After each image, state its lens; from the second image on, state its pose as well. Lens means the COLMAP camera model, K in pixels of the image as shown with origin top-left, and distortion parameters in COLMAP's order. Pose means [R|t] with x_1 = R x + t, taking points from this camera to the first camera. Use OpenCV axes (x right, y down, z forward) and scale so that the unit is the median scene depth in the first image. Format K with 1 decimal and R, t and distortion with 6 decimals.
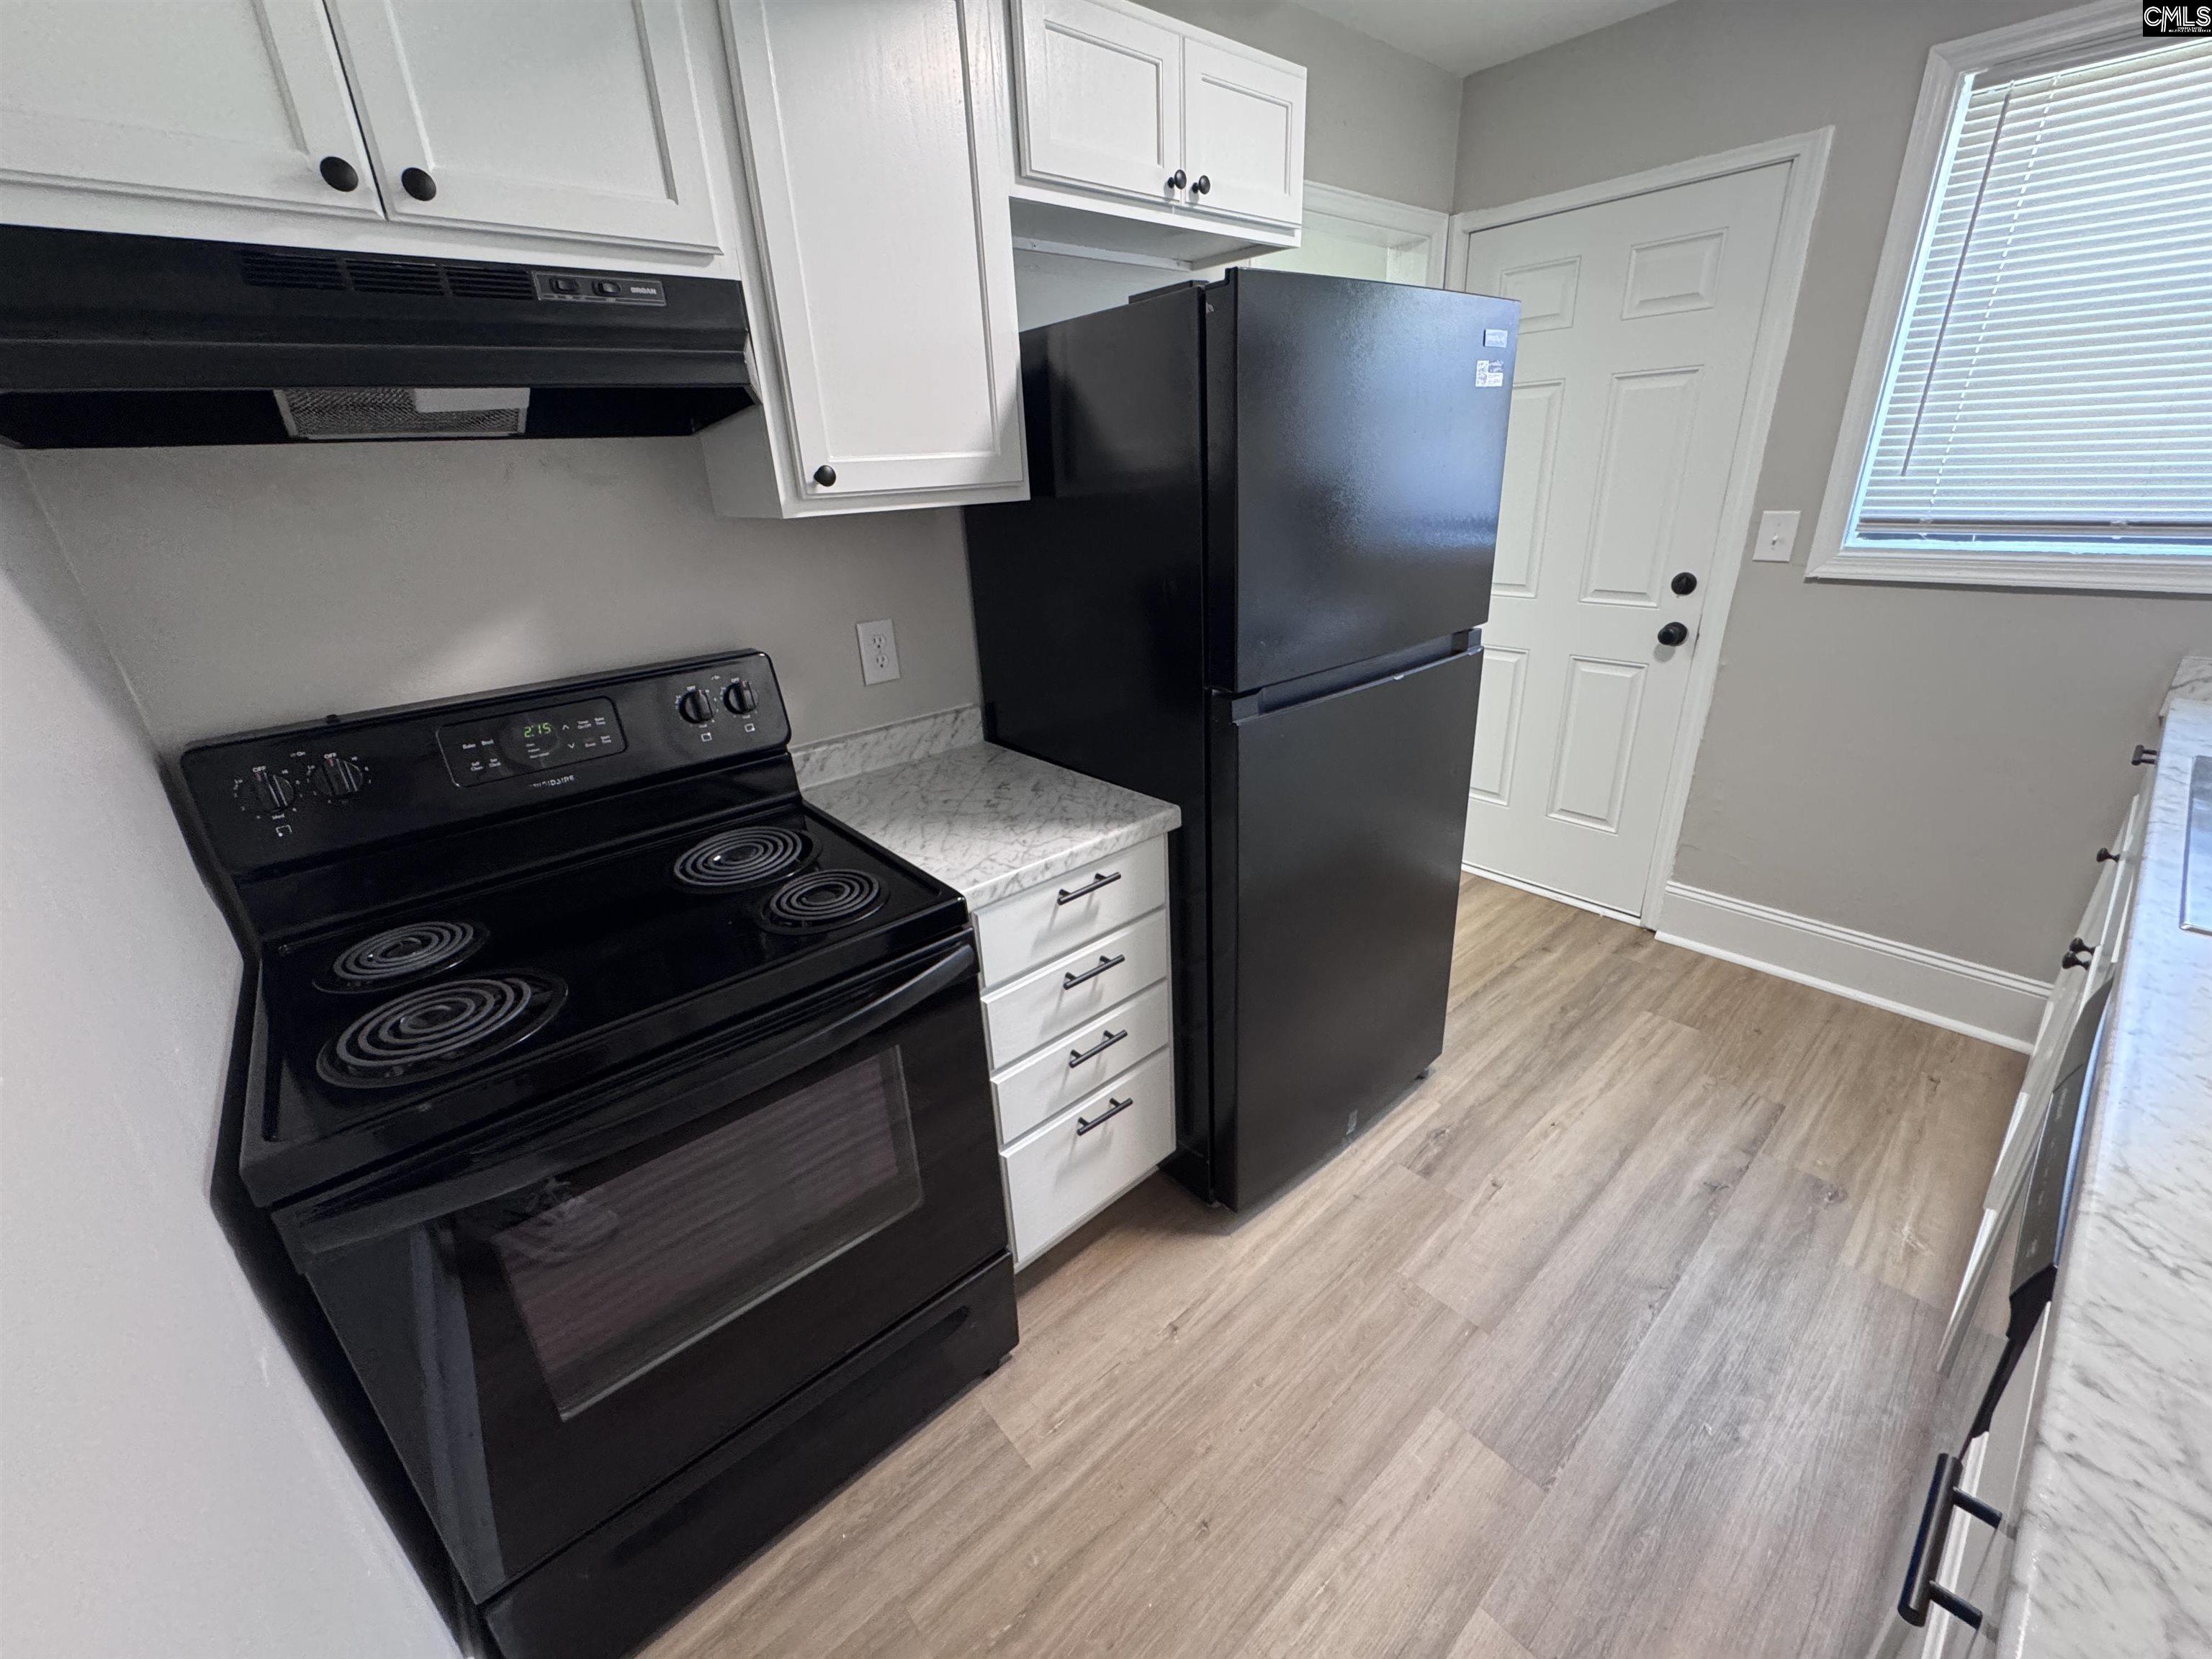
lens RADIAL K [[890.6, 0, 1104.1], [0, 890.6, 814.7], [0, 0, 1]] dist [-0.004598, 0.000761]
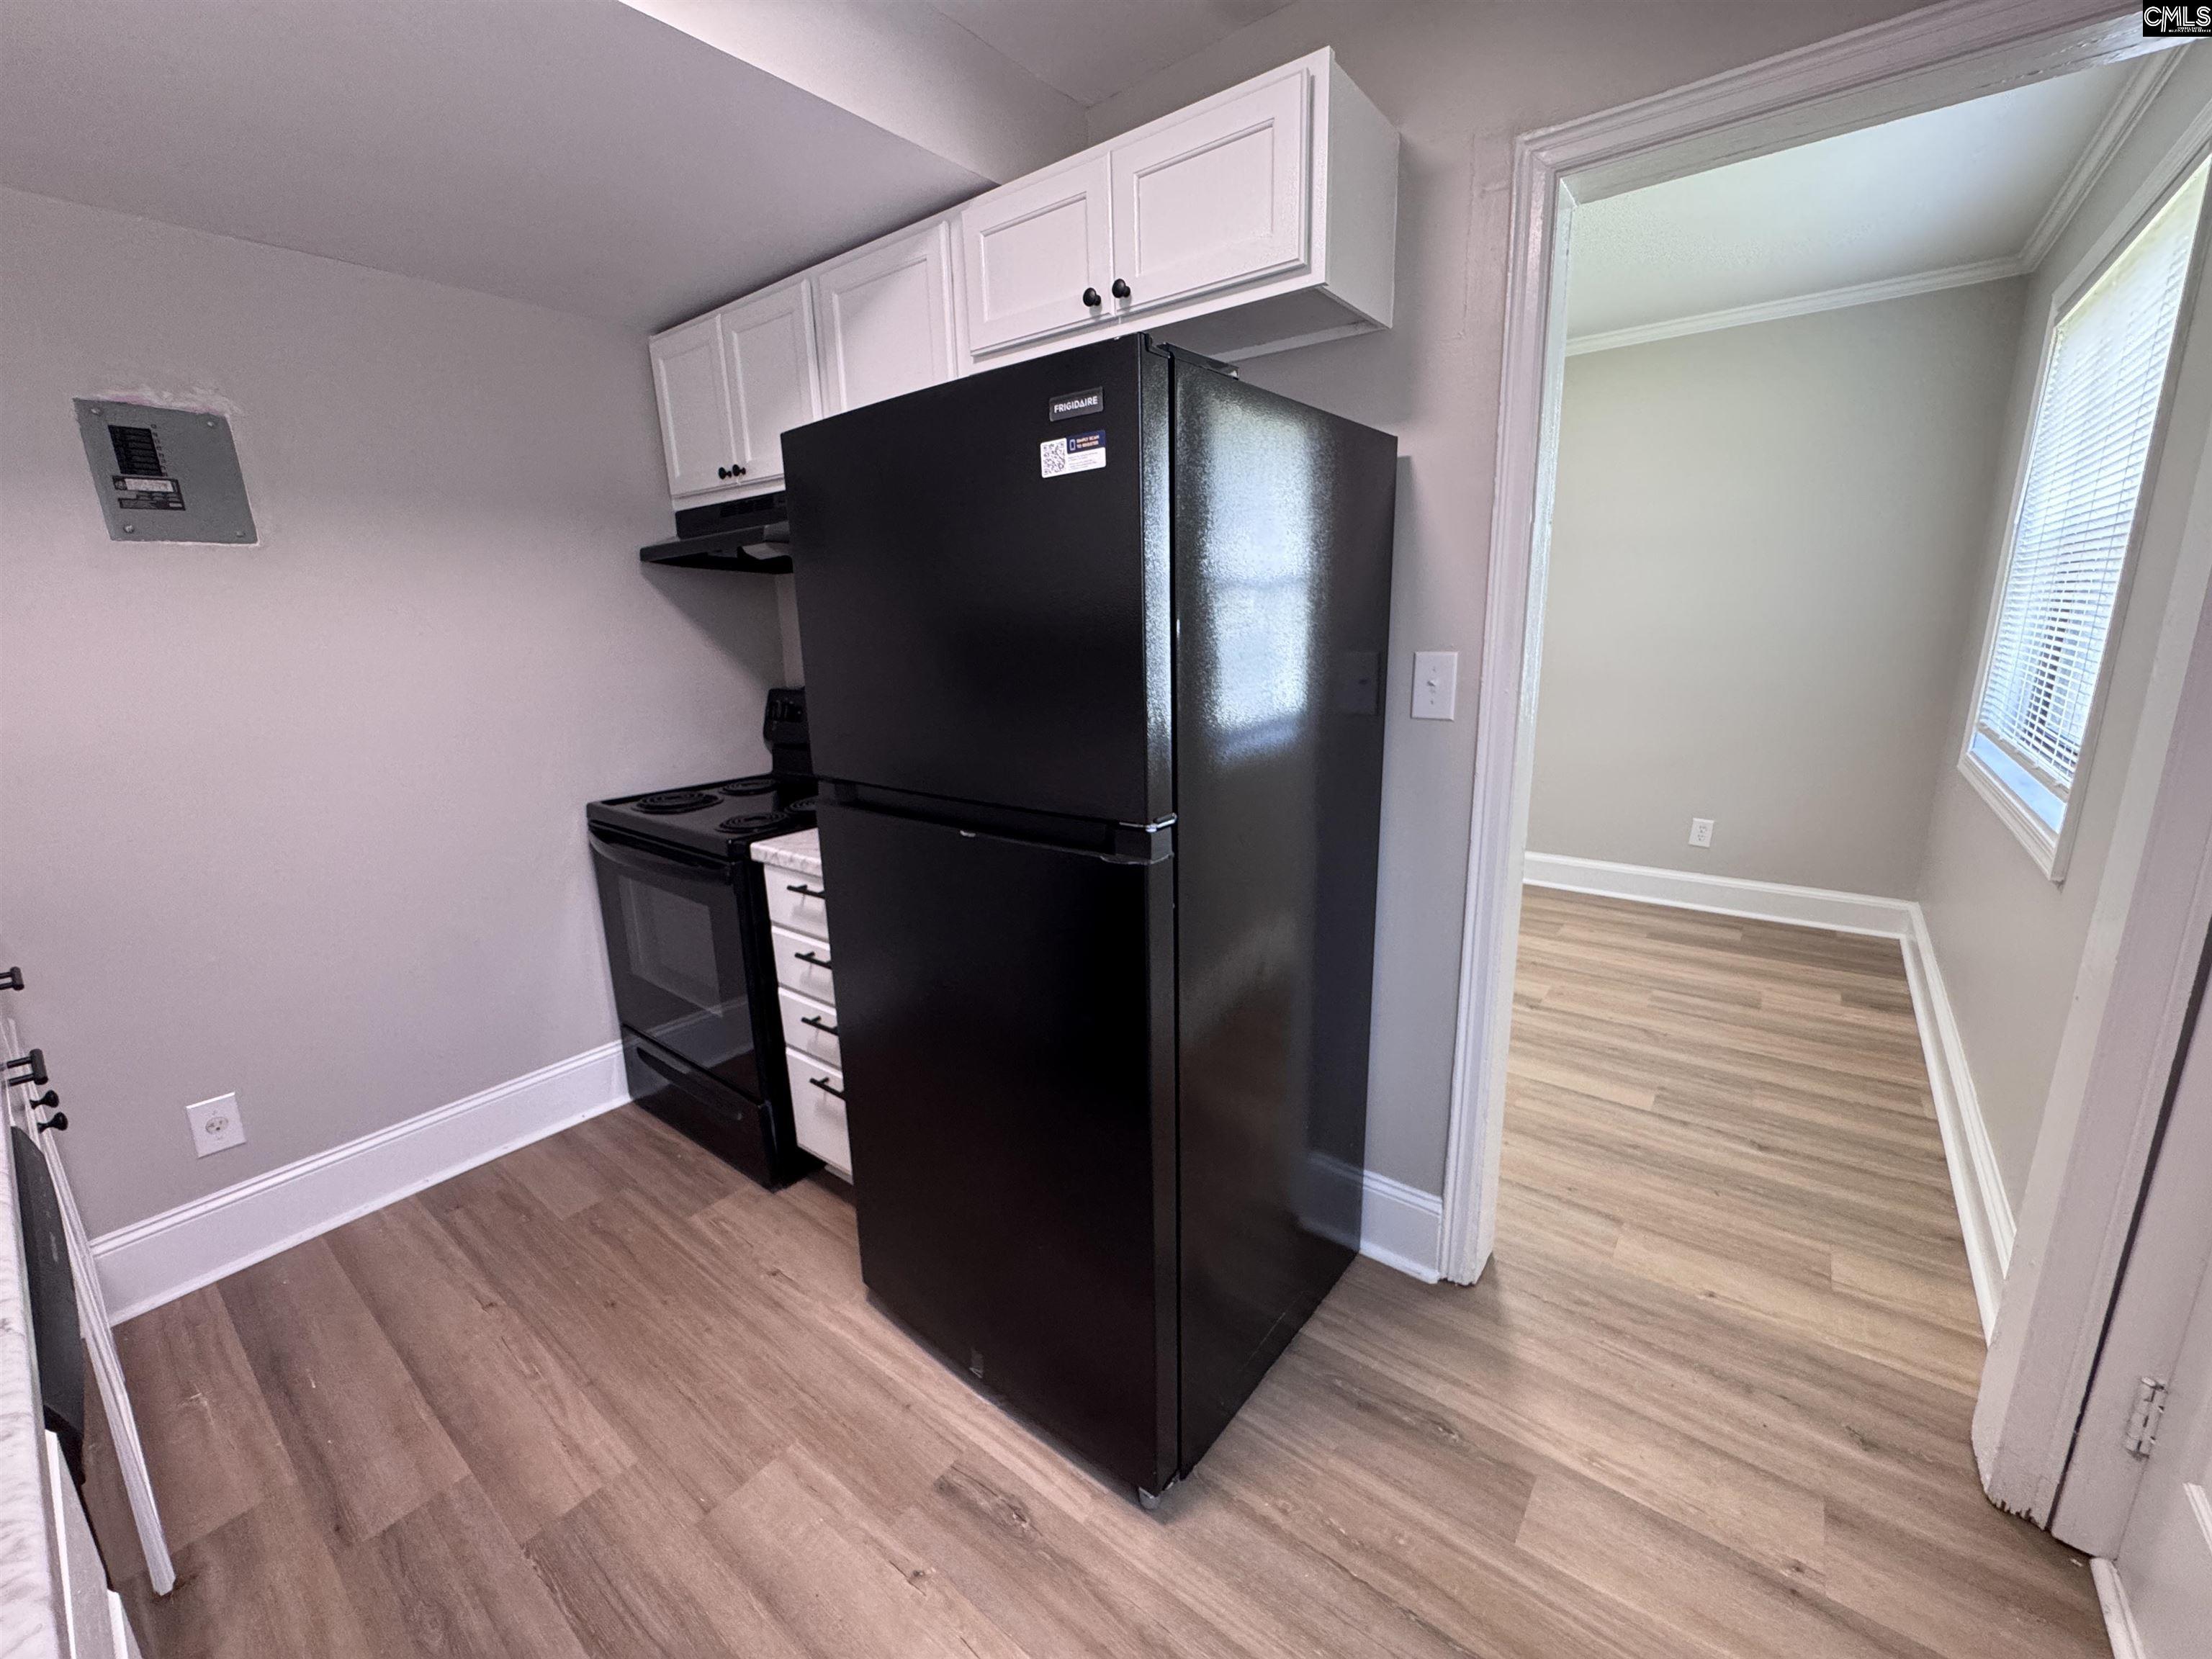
lens RADIAL K [[890.6, 0, 1106.2], [0, 890.6, 818.1], [0, 0, 1]] dist [-0.004598, 0.000761]
pose [[0.189388, 0.260935, -0.946597, 1.183962], [-0.346238, 0.919867, 0.184294, -0.381966], [0.918832, 0.292845, 0.264557, 0.942835]]
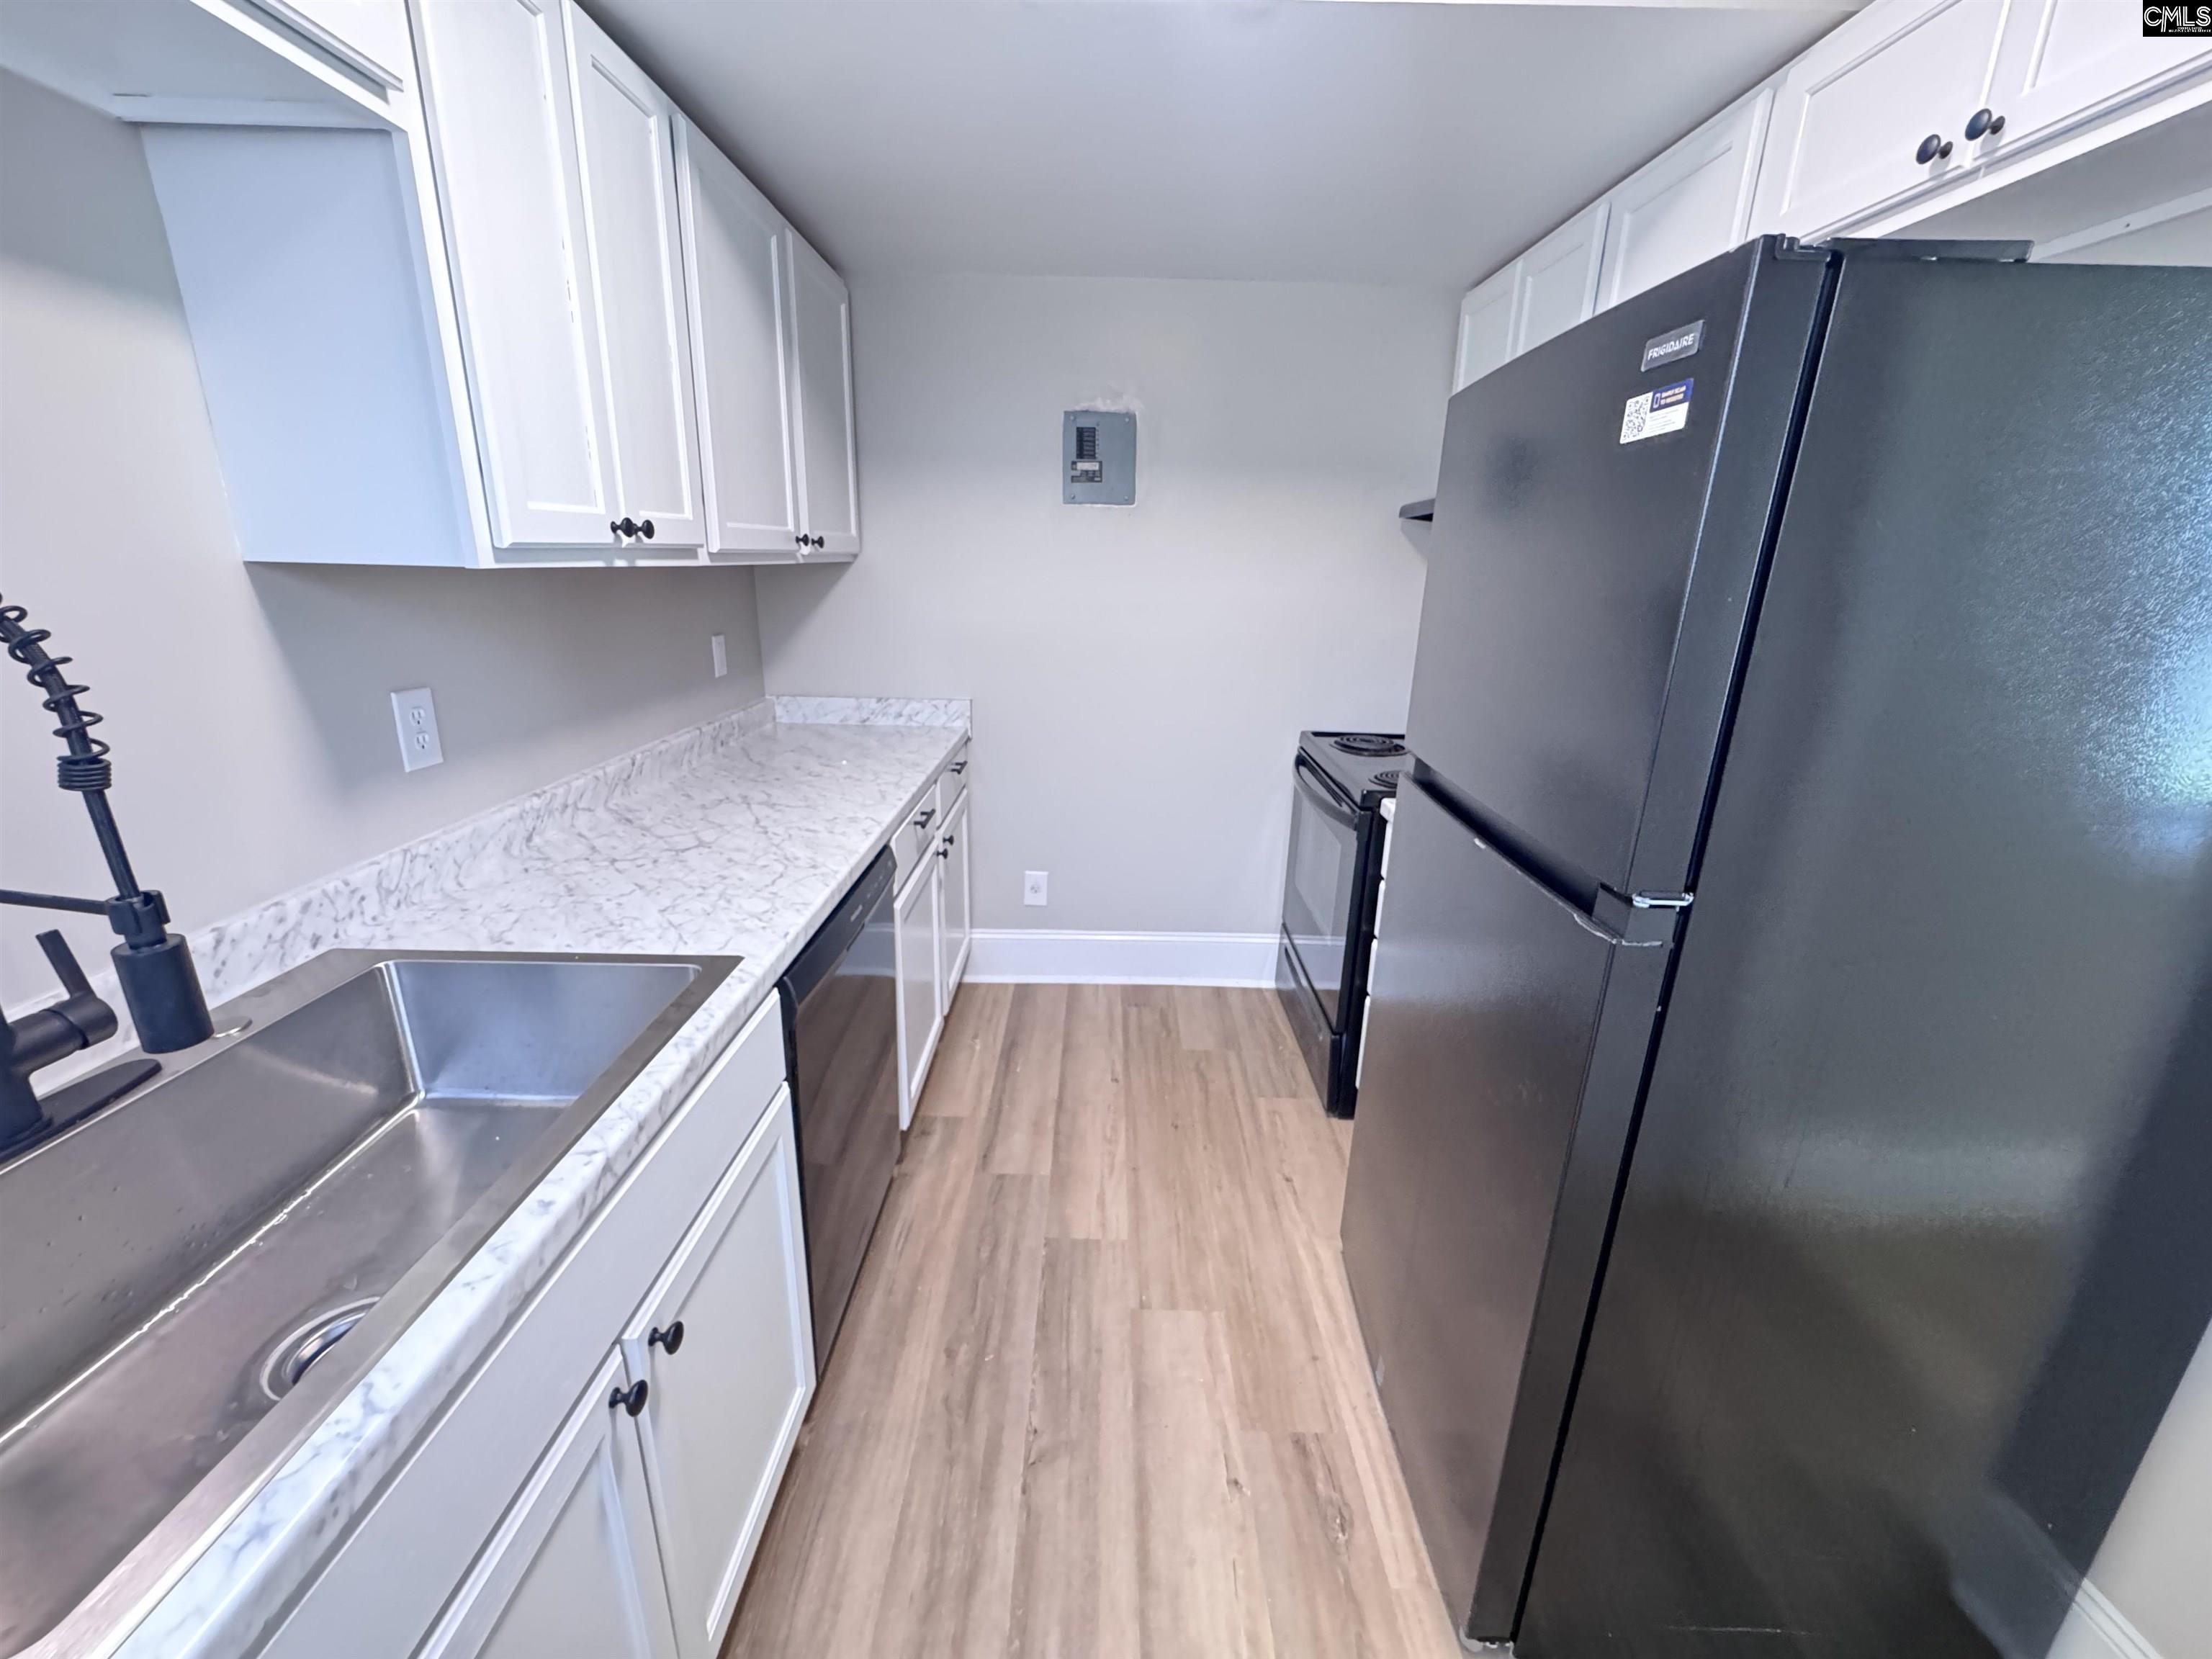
lens RADIAL K [[890.6, 0, 1098.0], [0, 890.6, 819.6], [0, 0, 1]] dist [-0.004598, 0.000761]
pose [[-0.667088, 0.240774, -0.704998, 1.115556], [-0.269106, 0.804554, 0.529410, -0.502806], [0.694677, 0.542882, -0.471914, 1.175487]]
